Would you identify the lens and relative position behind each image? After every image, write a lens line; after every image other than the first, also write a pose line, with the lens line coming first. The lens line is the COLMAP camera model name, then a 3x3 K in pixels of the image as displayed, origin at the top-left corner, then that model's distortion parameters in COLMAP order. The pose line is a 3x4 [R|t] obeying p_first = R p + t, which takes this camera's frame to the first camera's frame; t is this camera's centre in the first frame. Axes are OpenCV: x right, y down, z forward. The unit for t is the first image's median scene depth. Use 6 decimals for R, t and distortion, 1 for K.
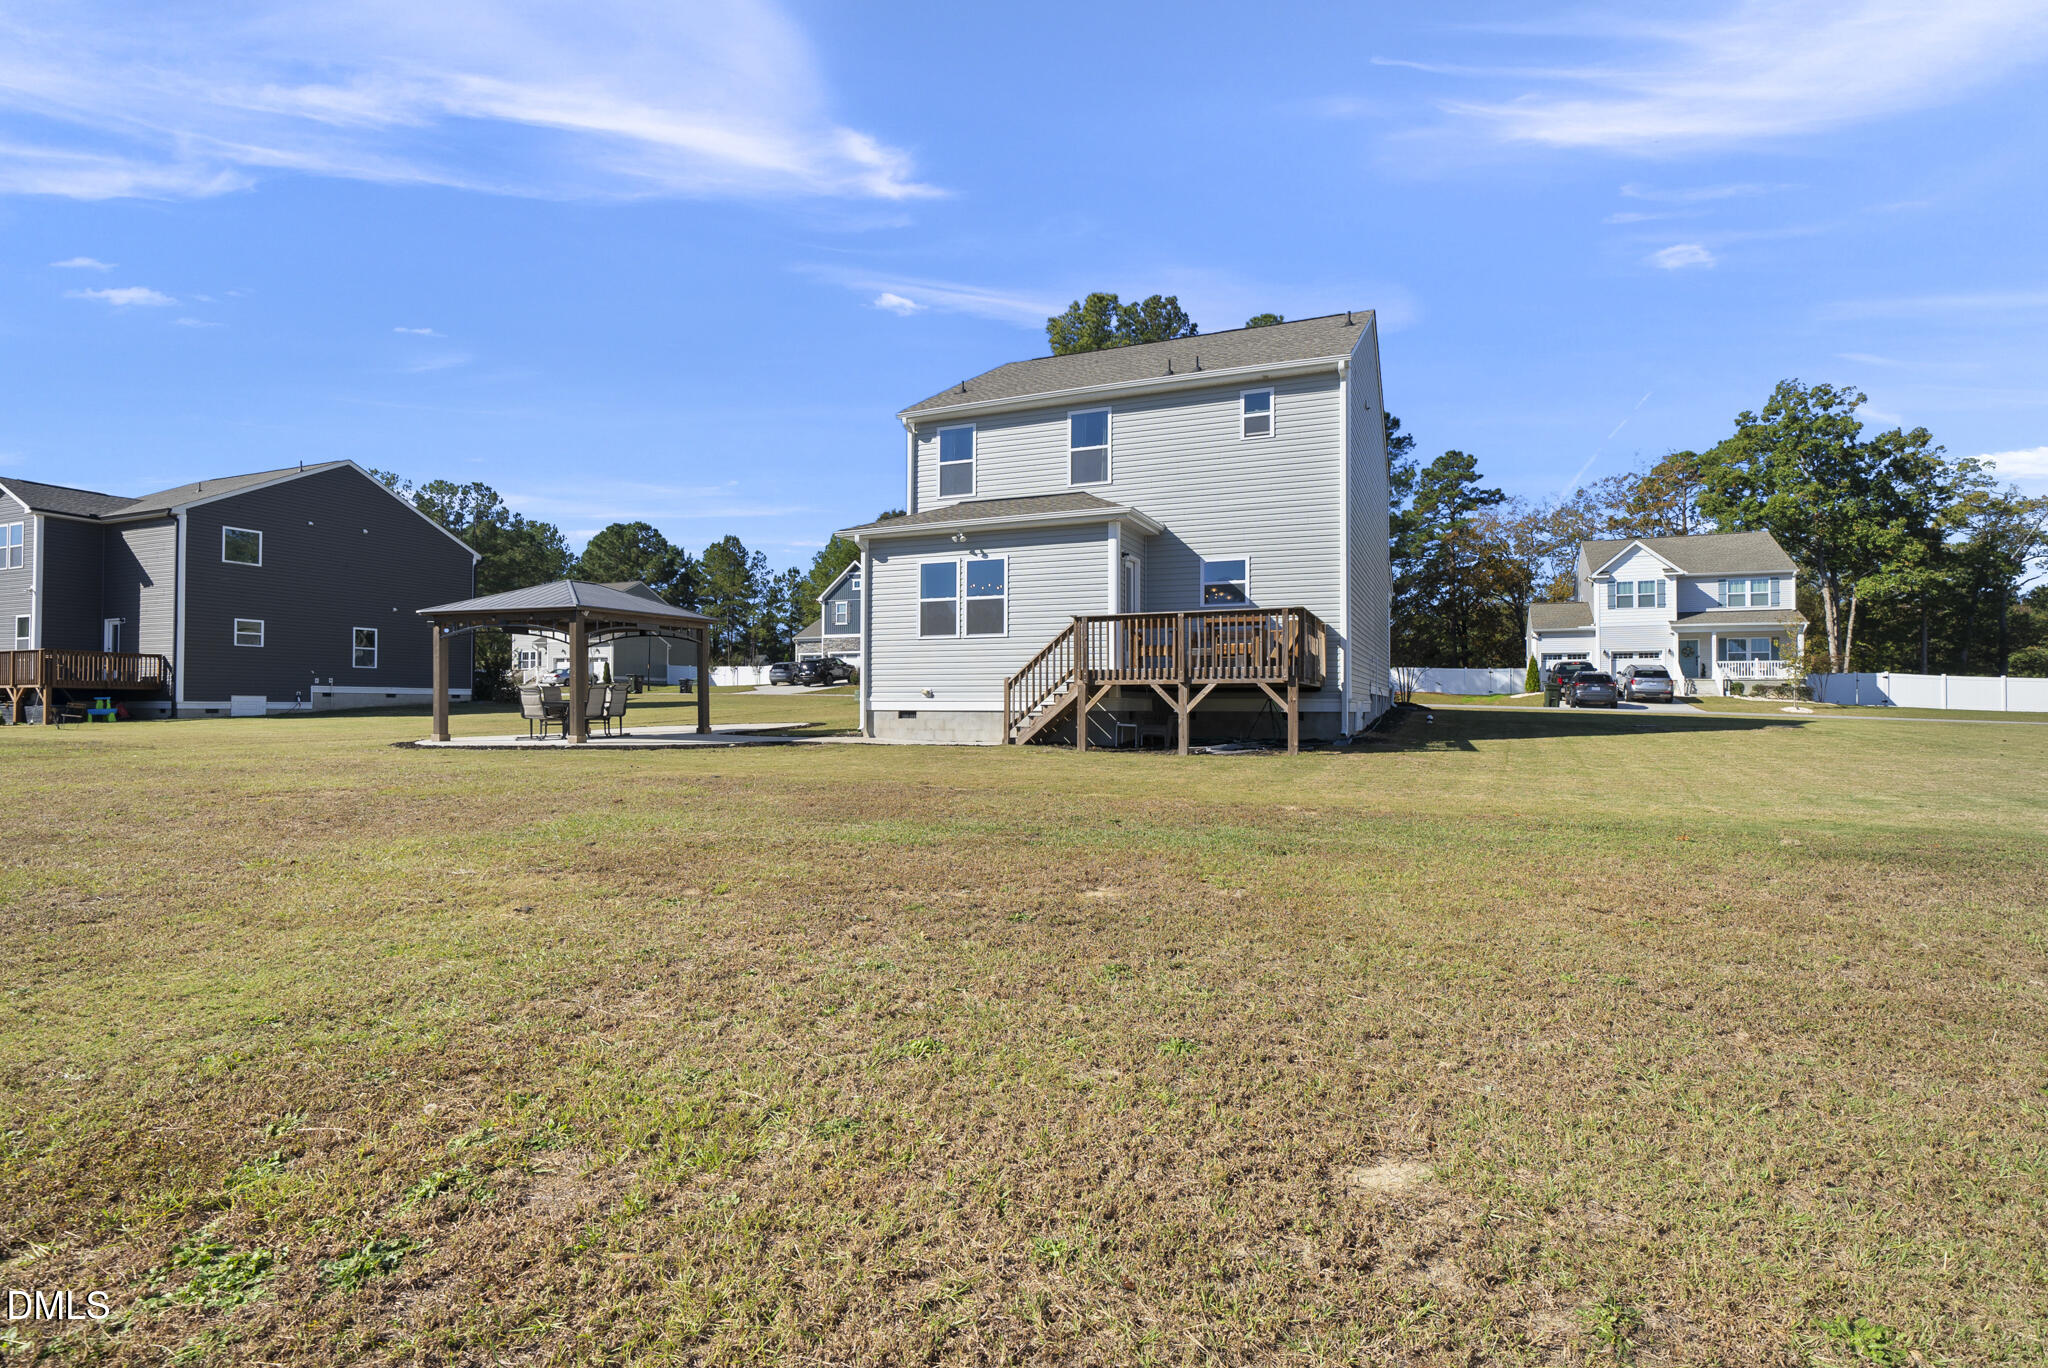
lens RADIAL K [[1011.8, 0, 1024.0], [0, 1011.8, 684.0], [0, 0, 1]] dist [-0.000034, -0.000052]
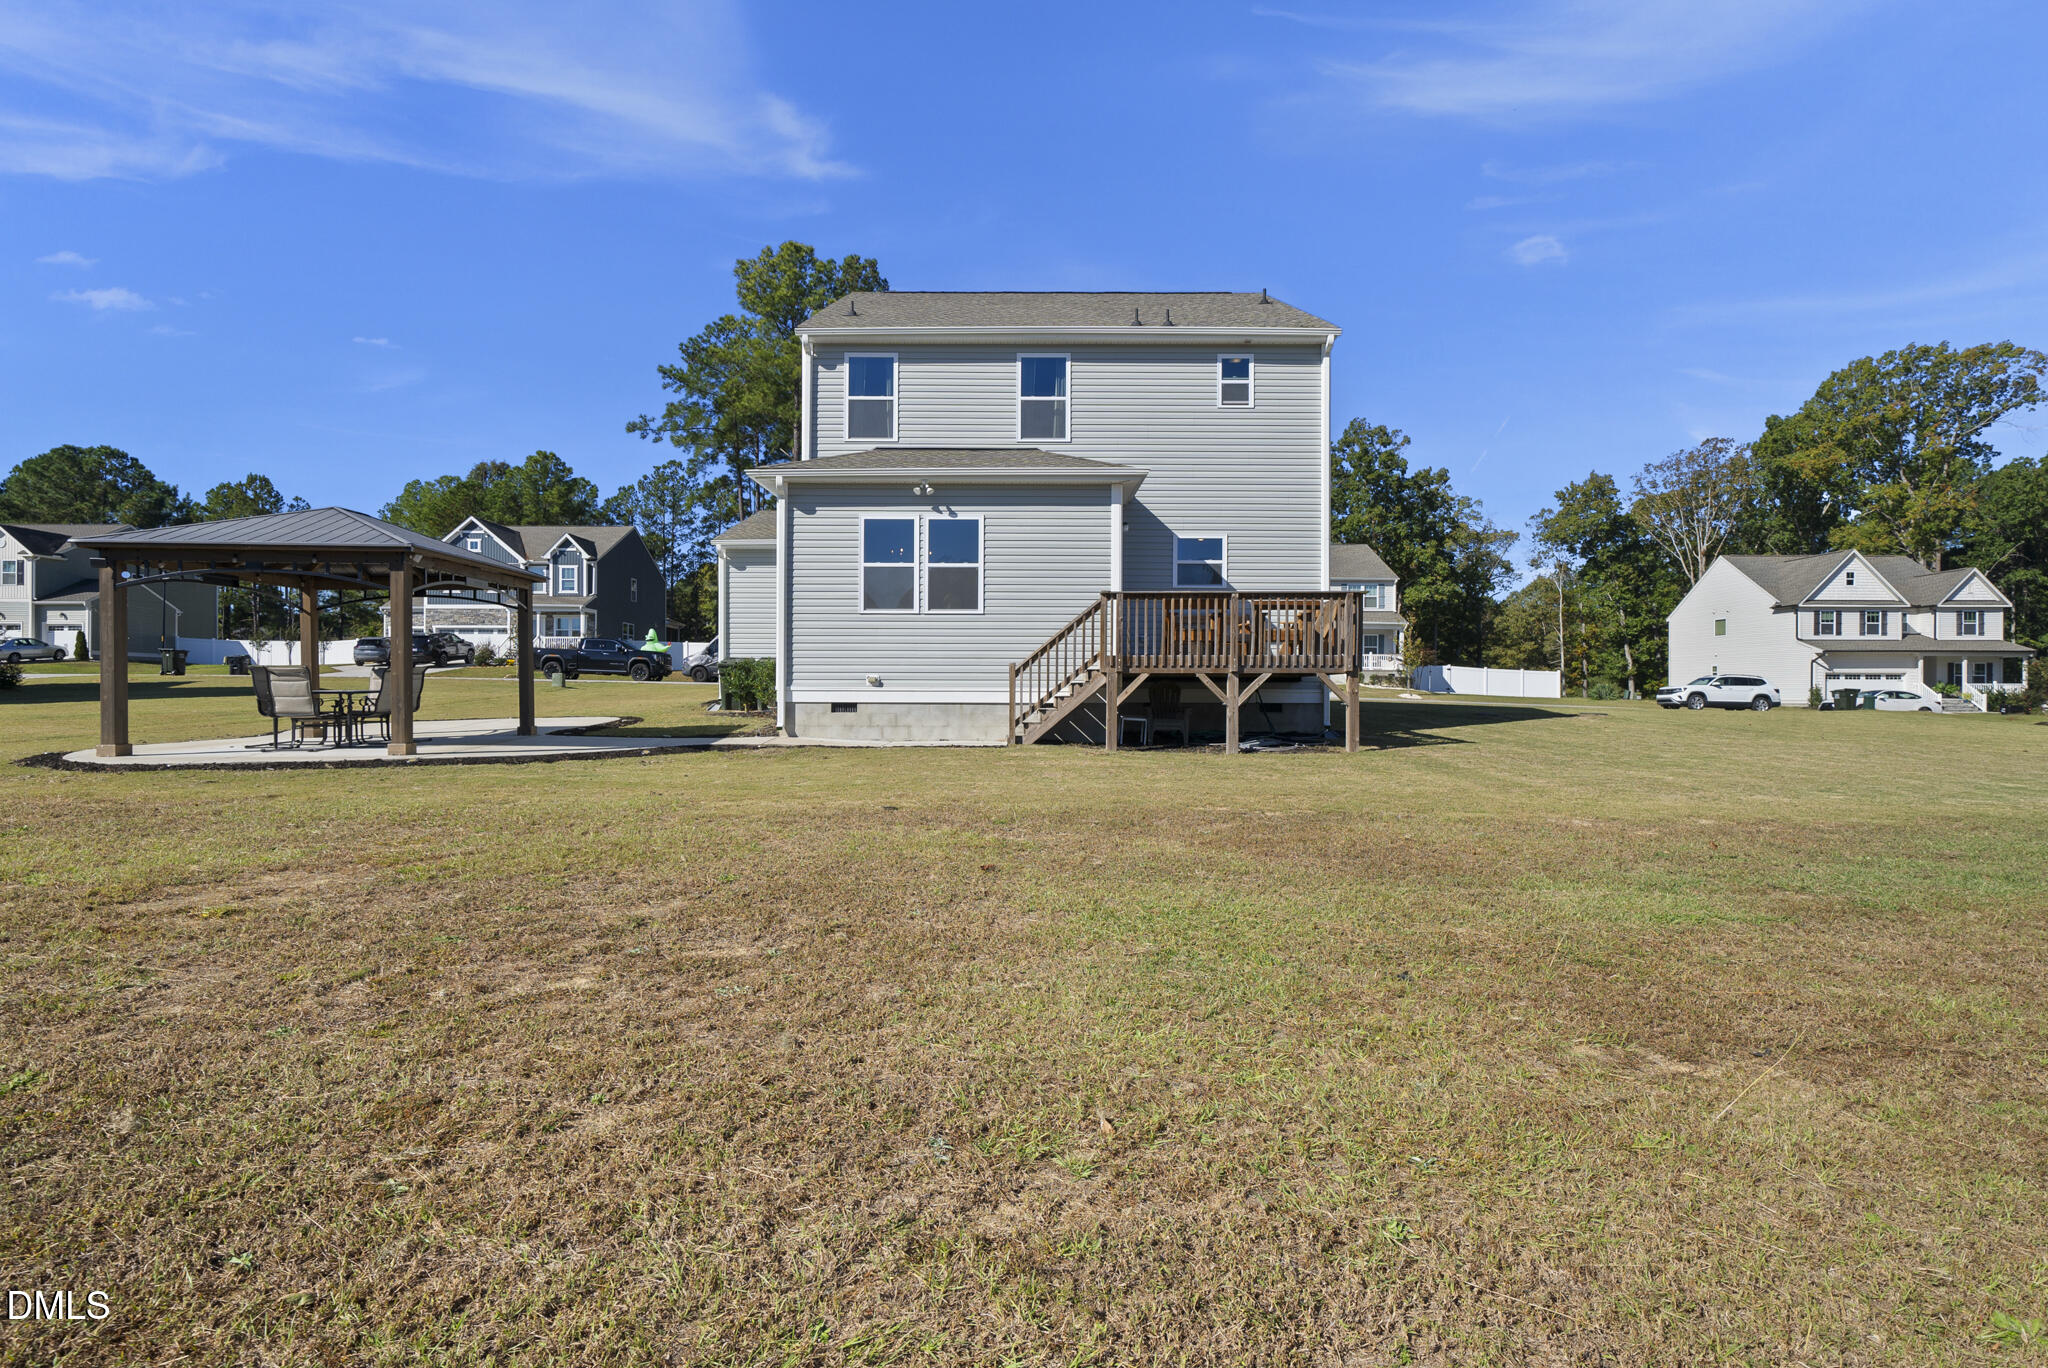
lens RADIAL K [[1011.8, 0, 1024.0], [0, 1011.8, 684.0], [0, 0, 1]] dist [-0.000034, -0.000052]
pose [[0.918745, 0.003960, 0.394832, -0.306591], [-0.010092, 0.999859, 0.013456, -0.000422], [-0.394723, -0.016347, 0.918655, 0.218314]]
